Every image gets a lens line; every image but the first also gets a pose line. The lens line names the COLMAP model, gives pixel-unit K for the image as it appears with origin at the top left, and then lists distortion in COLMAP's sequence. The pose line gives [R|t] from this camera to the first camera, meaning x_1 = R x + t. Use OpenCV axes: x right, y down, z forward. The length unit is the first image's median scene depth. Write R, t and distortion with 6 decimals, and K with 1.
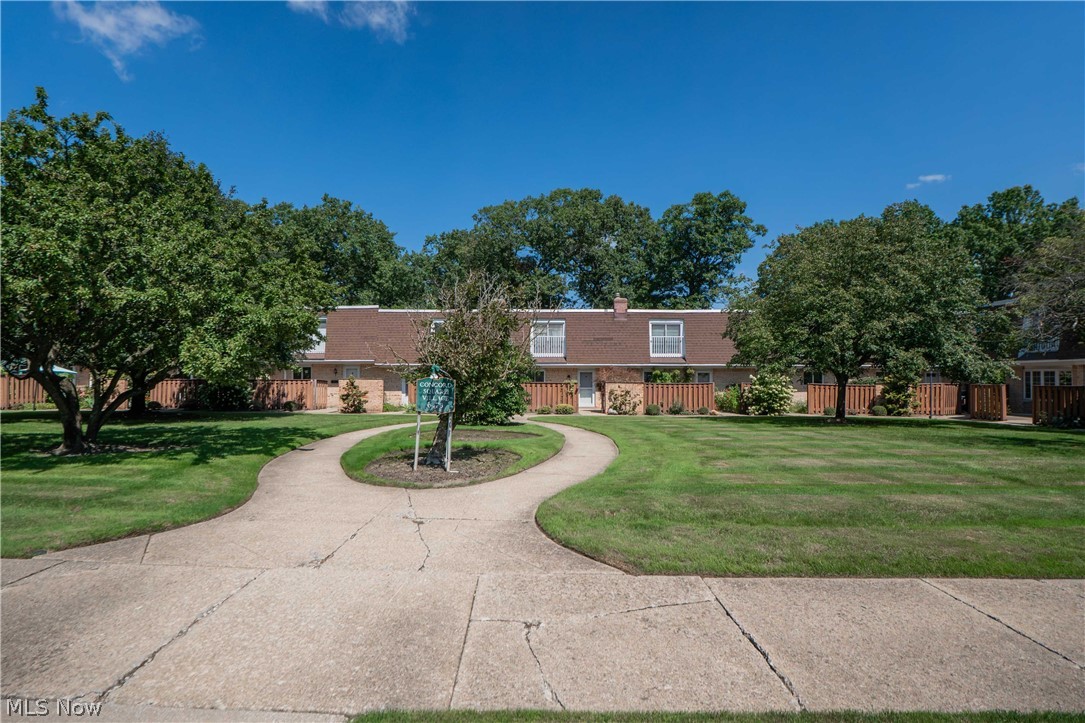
lens RADIAL K [[531.5, 0, 542.5], [0, 531.5, 361.5], [0, 0, 1]] dist [-0.036967, 0.009237]
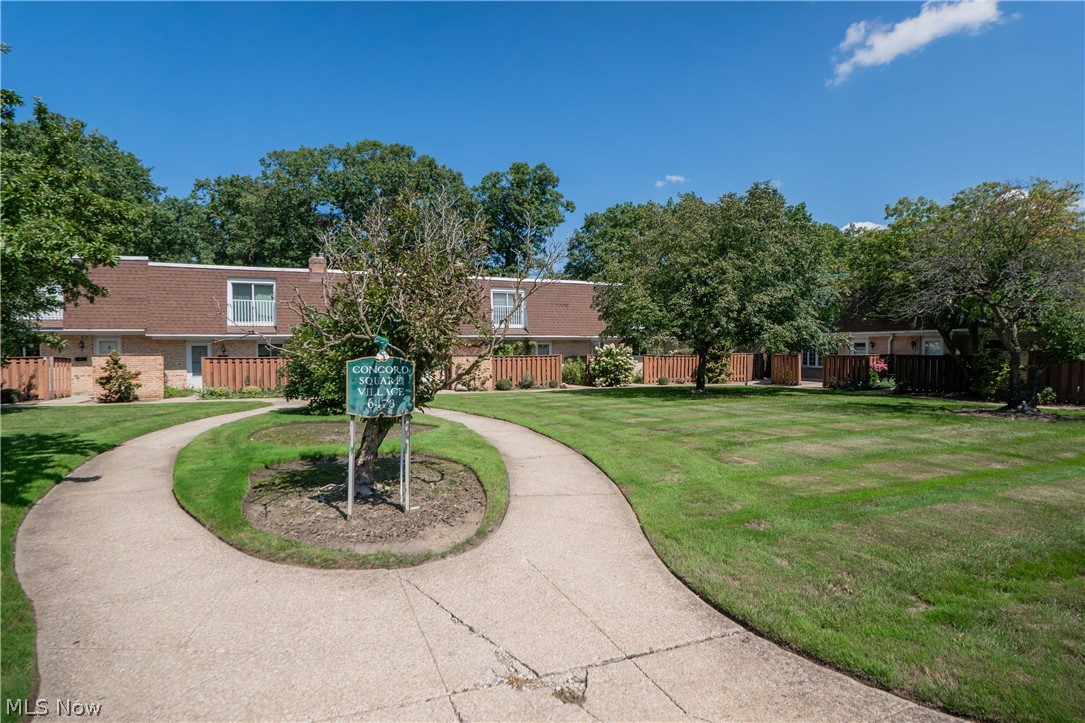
lens RADIAL K [[531.5, 0, 542.5], [0, 531.5, 361.5], [0, 0, 1]] dist [-0.036967, 0.009237]
pose [[0.928937, -0.015354, 0.369919, -0.069274], [-0.004648, 0.998577, 0.053120, 0.000592], [-0.370209, -0.051064, 0.927544, 0.103972]]
